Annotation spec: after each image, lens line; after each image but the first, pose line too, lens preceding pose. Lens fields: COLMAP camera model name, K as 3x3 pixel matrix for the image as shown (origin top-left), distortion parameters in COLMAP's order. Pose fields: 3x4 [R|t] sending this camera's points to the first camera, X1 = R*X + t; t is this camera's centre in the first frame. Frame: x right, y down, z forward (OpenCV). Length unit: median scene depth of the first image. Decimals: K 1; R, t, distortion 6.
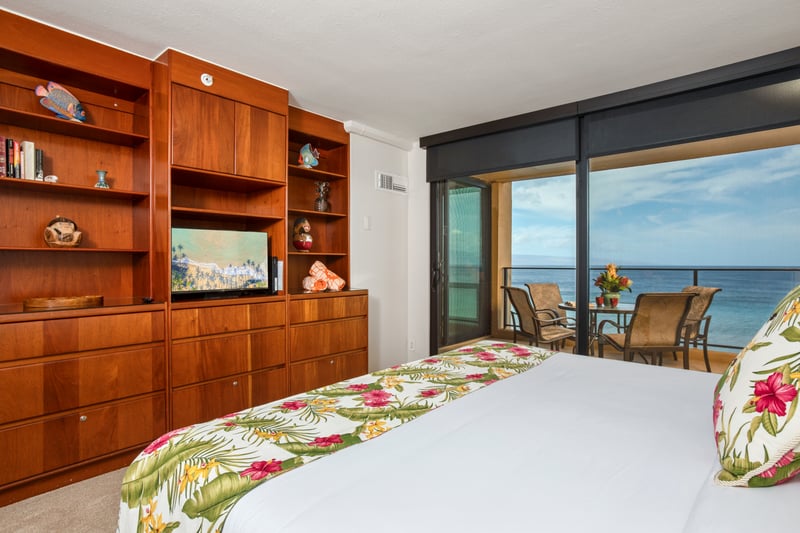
lens RADIAL K [[420.3, 0, 394.8], [0, 420.3, 269.9], [0, 0, 1]] dist [0.046863, 0.000957]
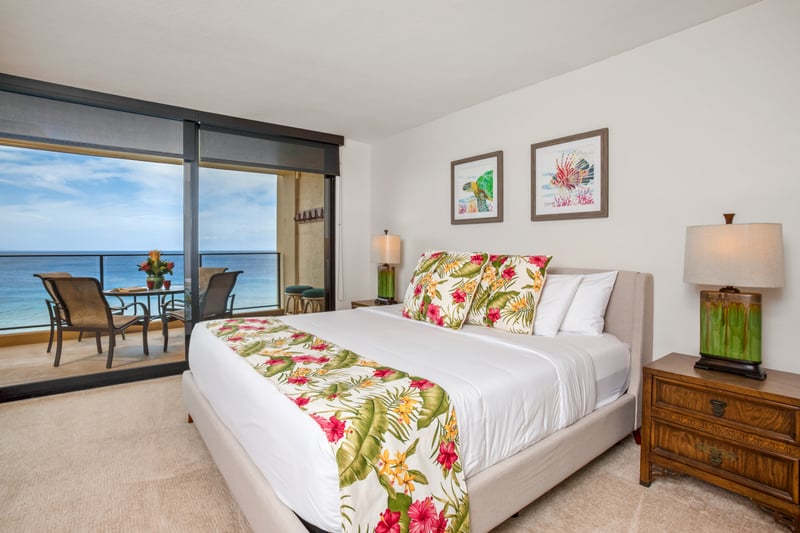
lens RADIAL K [[397.5, 0, 403.4], [0, 397.5, 259.5], [0, 0, 1]] dist [-0.005949, 0.000520]
pose [[0.169213, -0.018606, 0.985404, -1.231002], [0.009361, 0.999807, 0.017271, -0.001253], [-0.985535, 0.006302, 0.169355, 0.593218]]
